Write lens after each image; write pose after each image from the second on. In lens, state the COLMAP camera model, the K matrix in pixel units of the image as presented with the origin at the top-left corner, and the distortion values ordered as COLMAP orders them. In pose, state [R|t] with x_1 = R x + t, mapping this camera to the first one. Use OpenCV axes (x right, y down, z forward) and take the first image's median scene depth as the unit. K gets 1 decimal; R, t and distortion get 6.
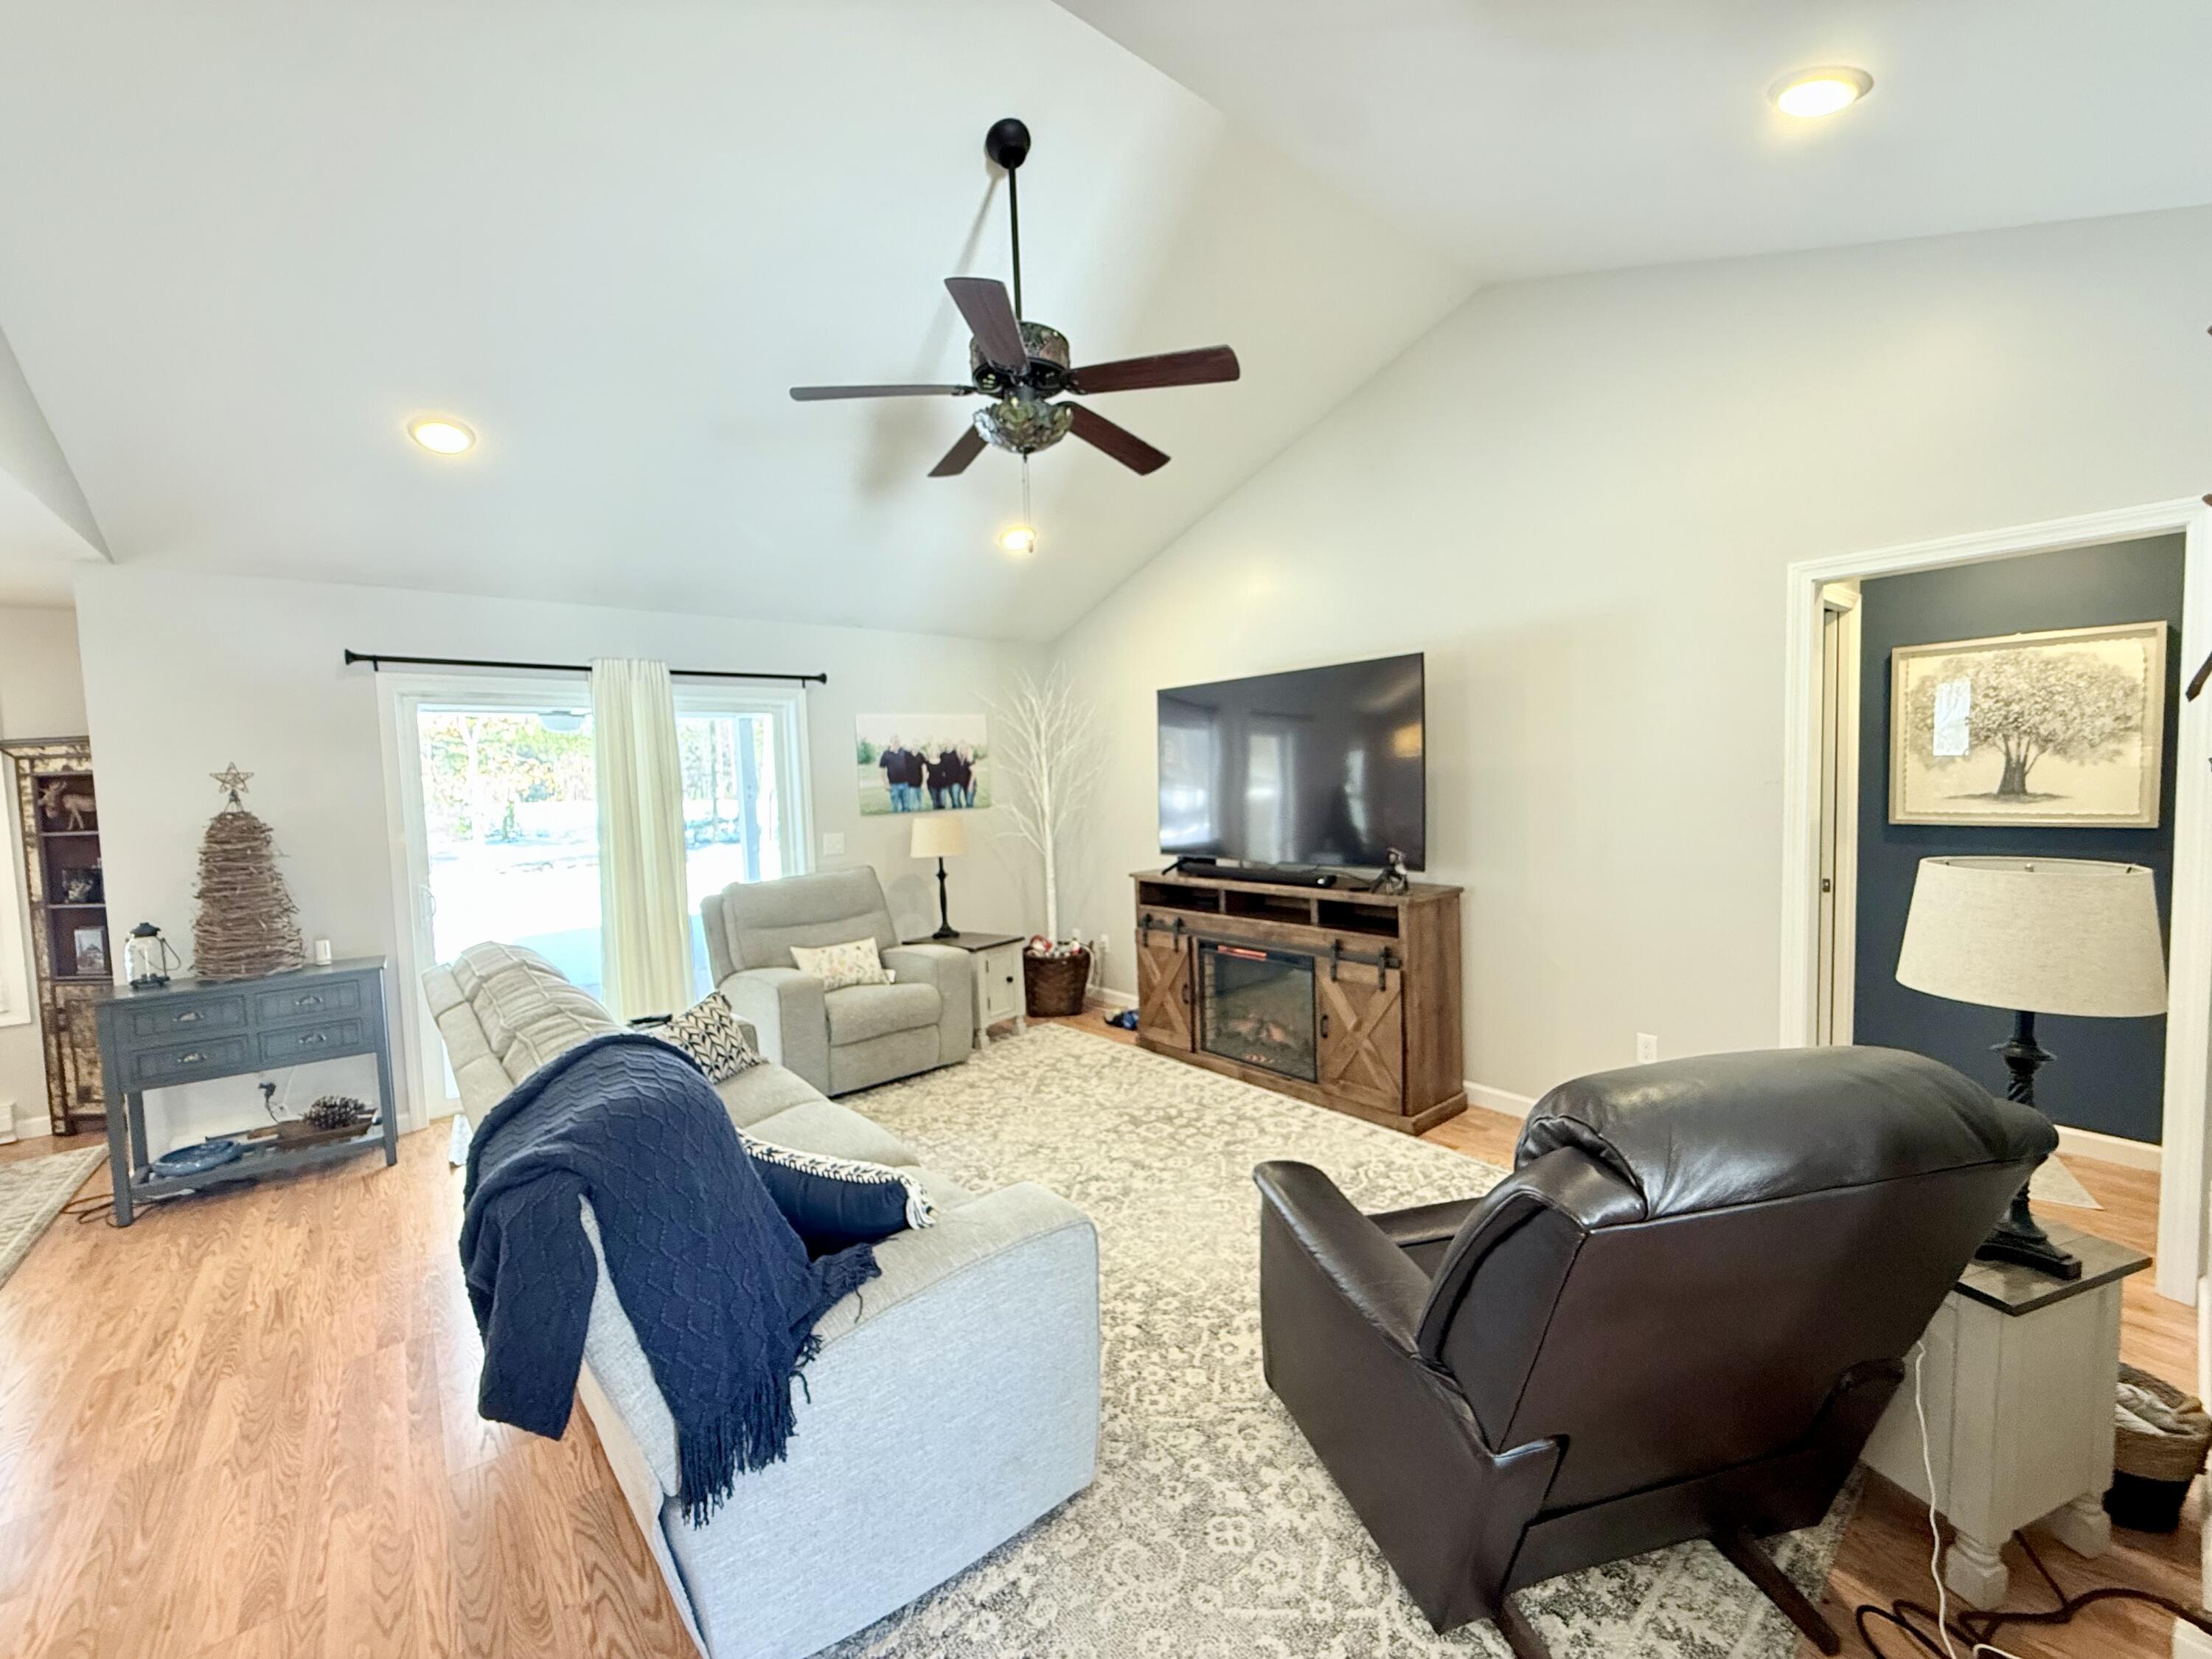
lens RADIAL K [[882.0, 0, 1104.3], [0, 882.0, 831.1], [0, 0, 1]] dist [0.001025, -0.000048]
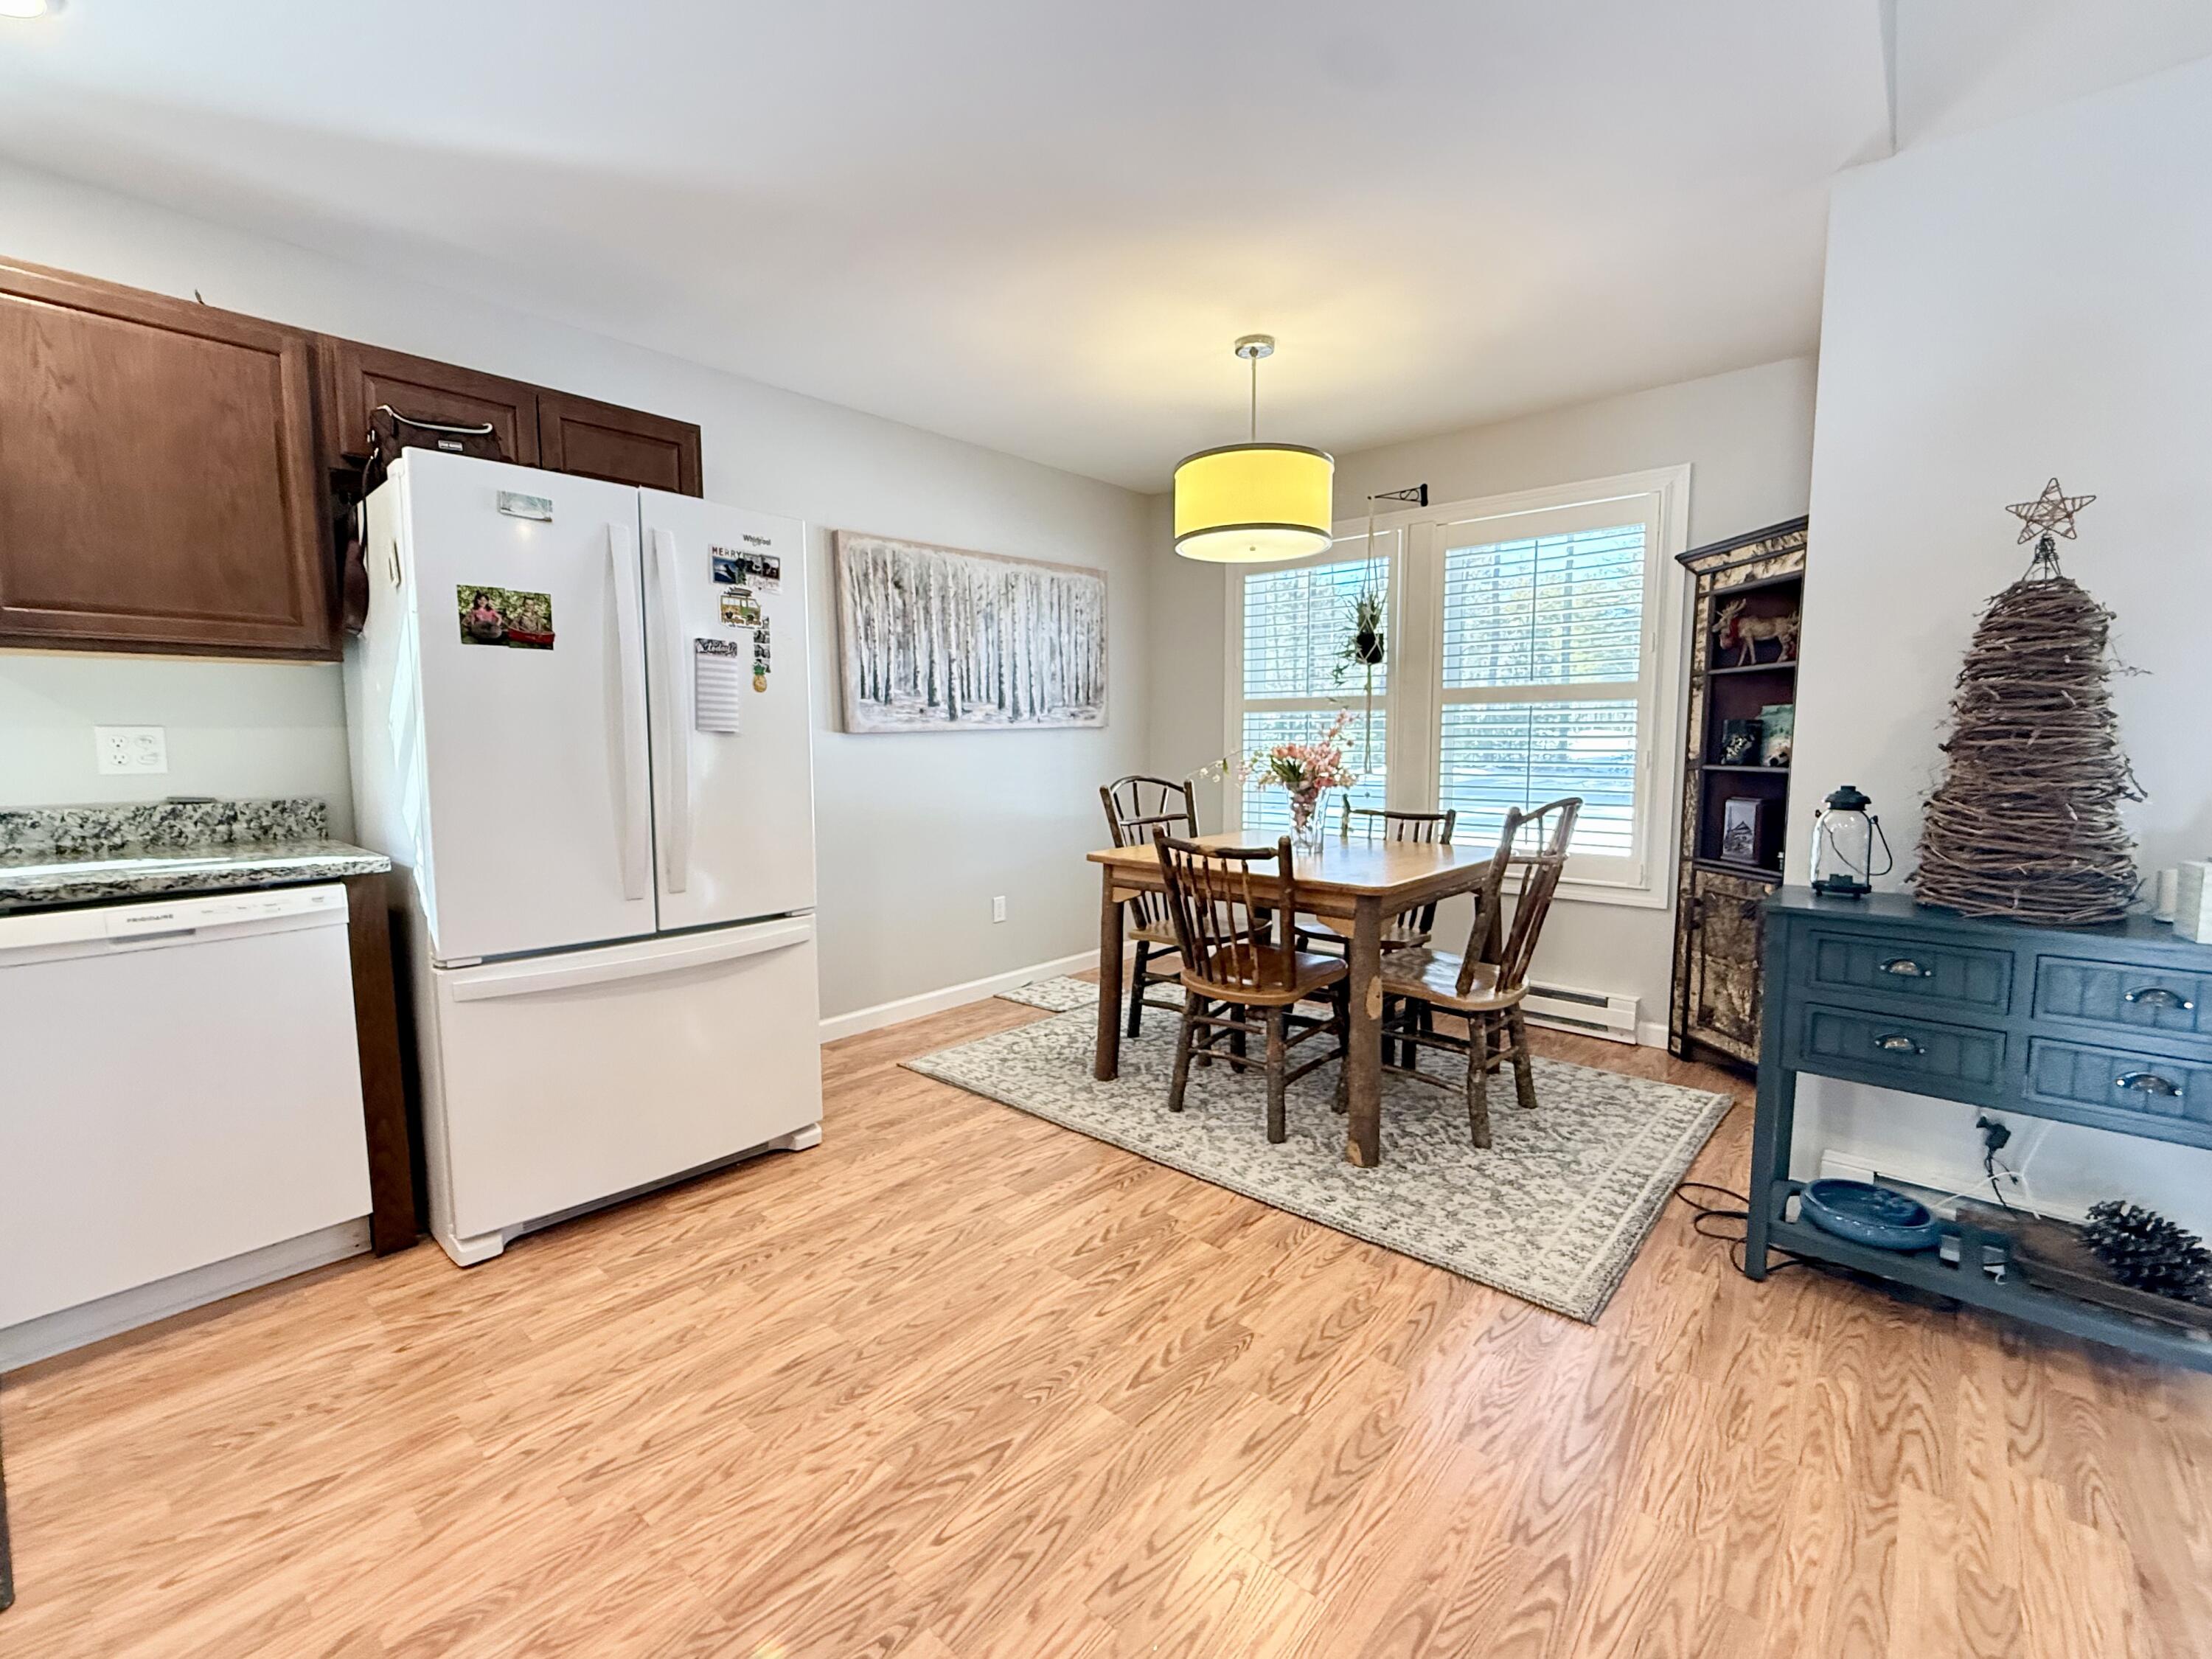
lens RADIAL K [[955.2, 0, 1107.9], [0, 955.2, 832.1], [0, 0, 1]] dist [0.001164, 0.000040]
pose [[0.165566, 0.130498, -0.977527, -0.459904], [-0.060325, 0.990690, 0.122039, 0.071922], [0.984352, 0.038764, 0.171897, 0.347475]]
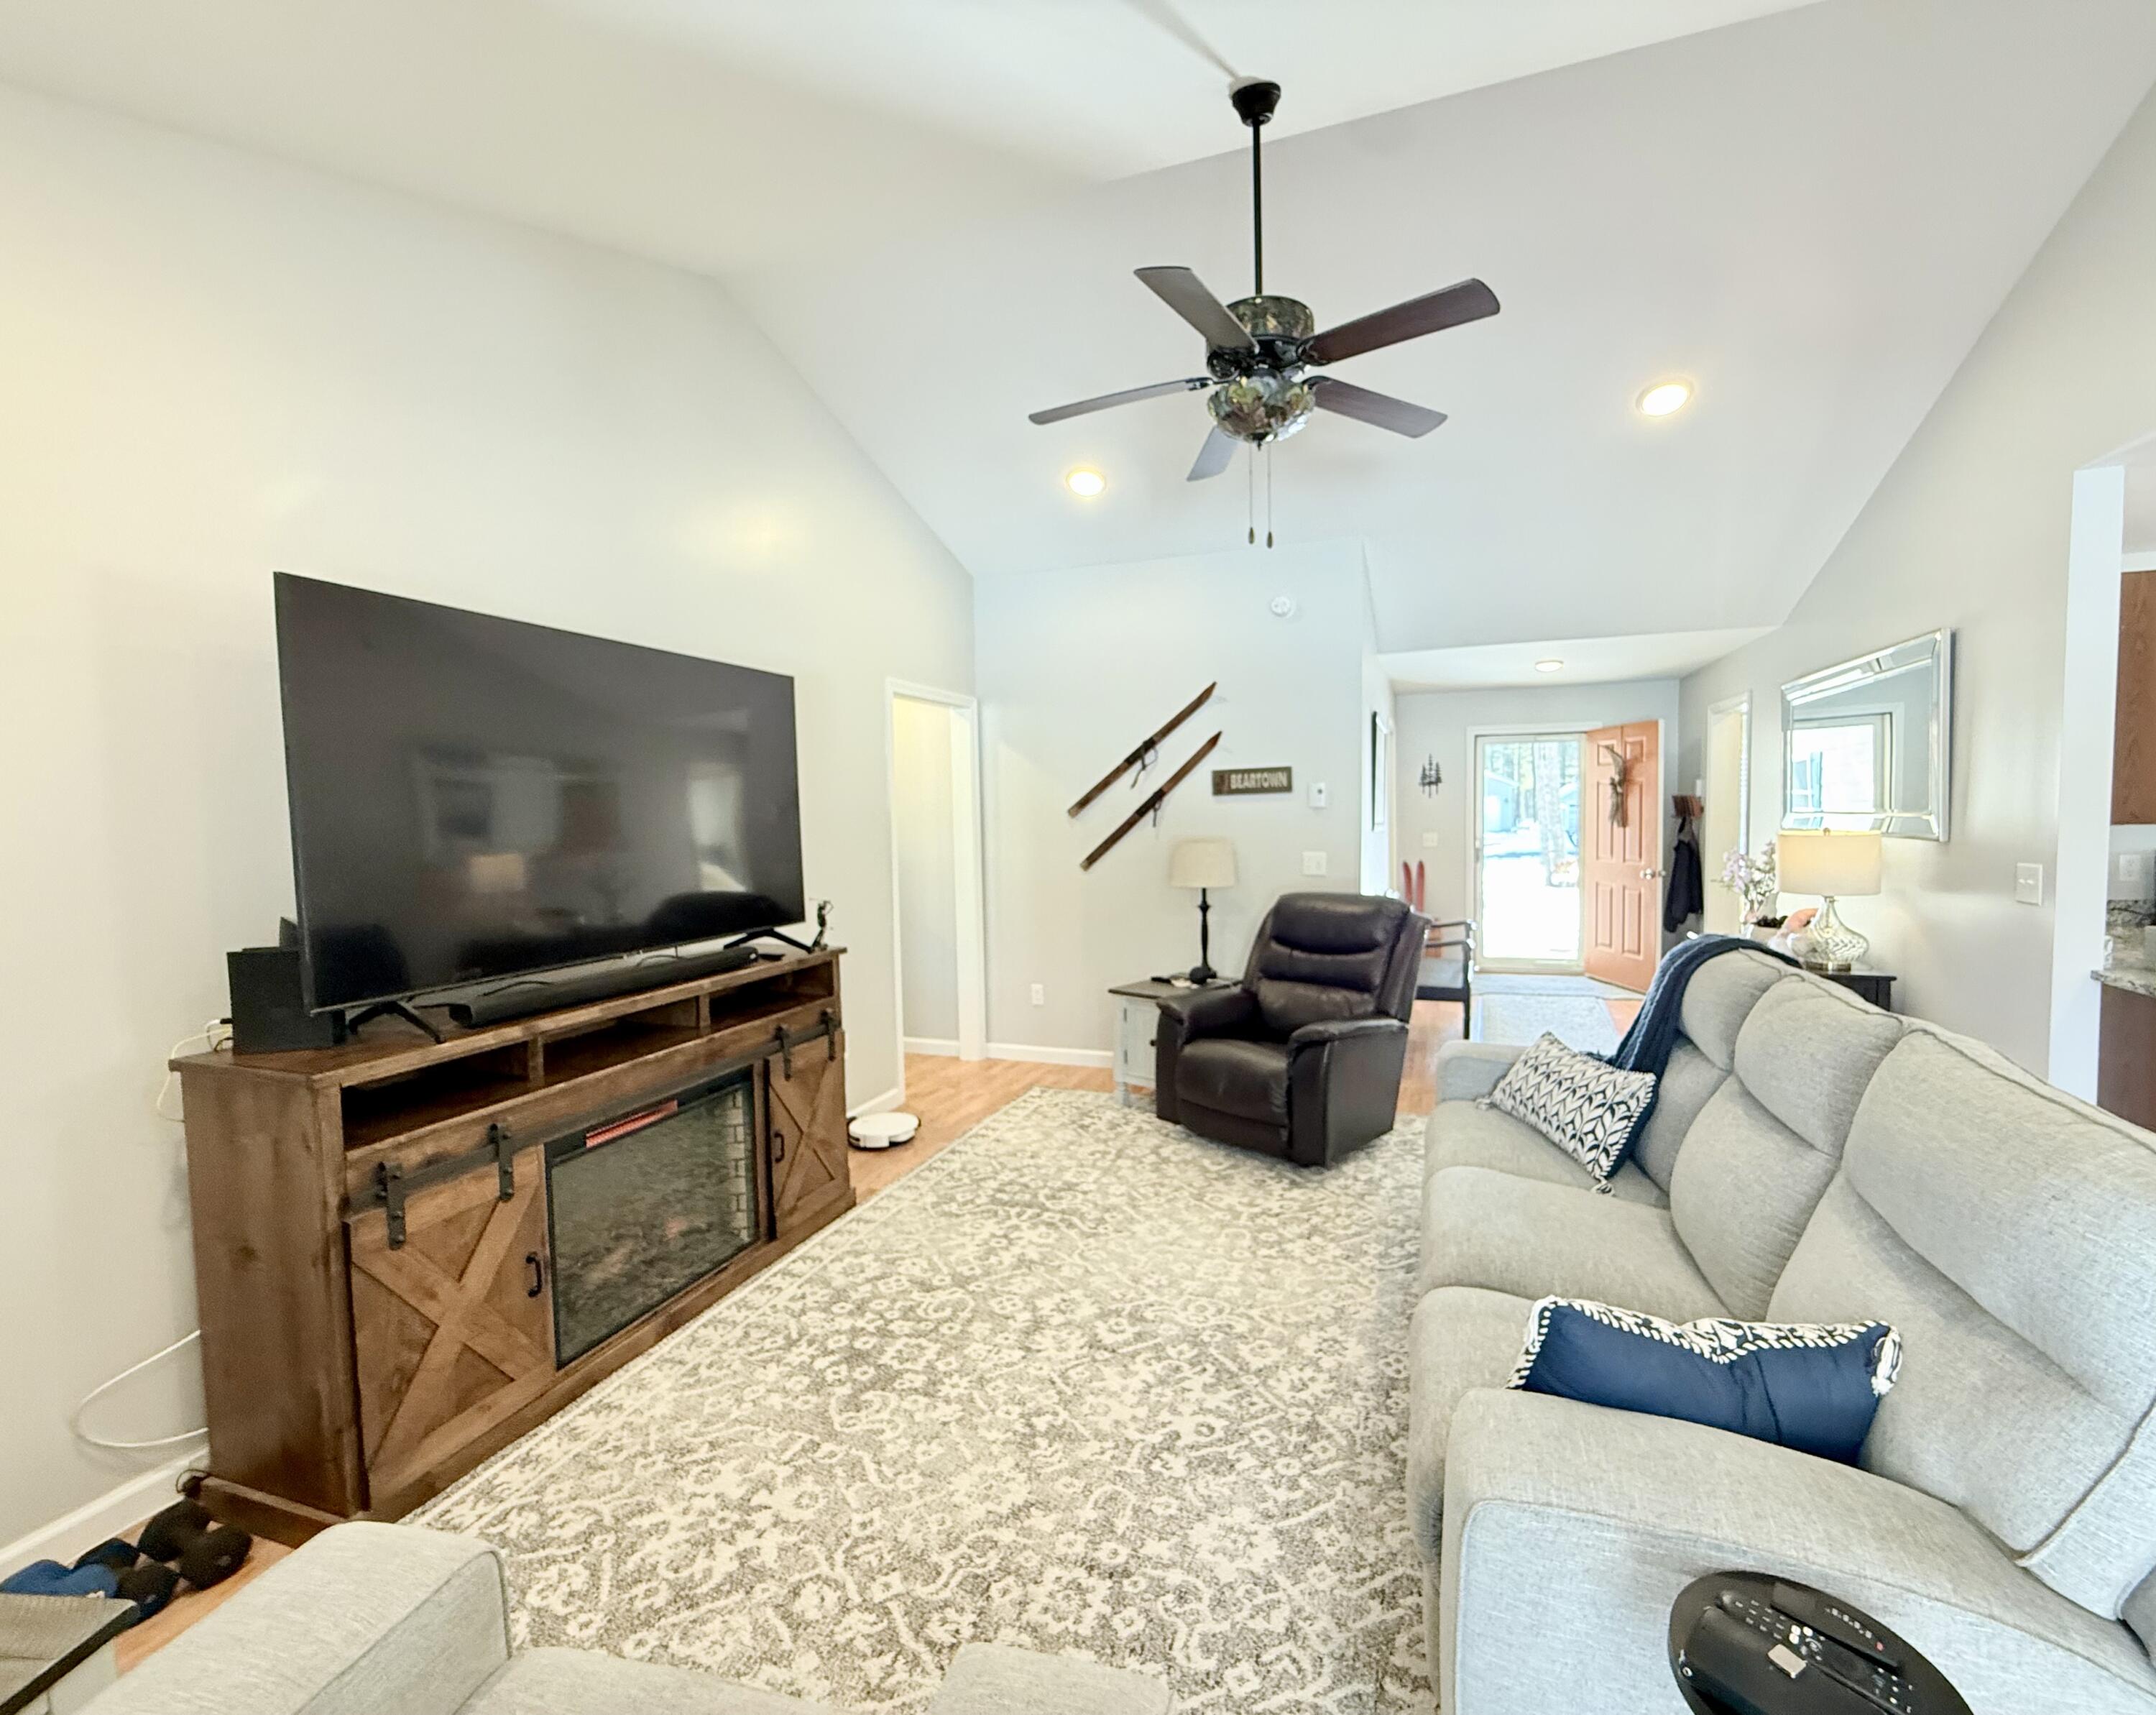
lens RADIAL K [[914.3, 0, 1138.5], [0, 914.3, 859.9], [0, 0, 1]] dist [0.001036, 0.000020]
pose [[-0.534309, -0.004330, 0.845278, -0.542202], [0.085948, 0.994526, 0.059423, -0.038215], [-0.840908, 0.104400, -0.531012, 1.081213]]
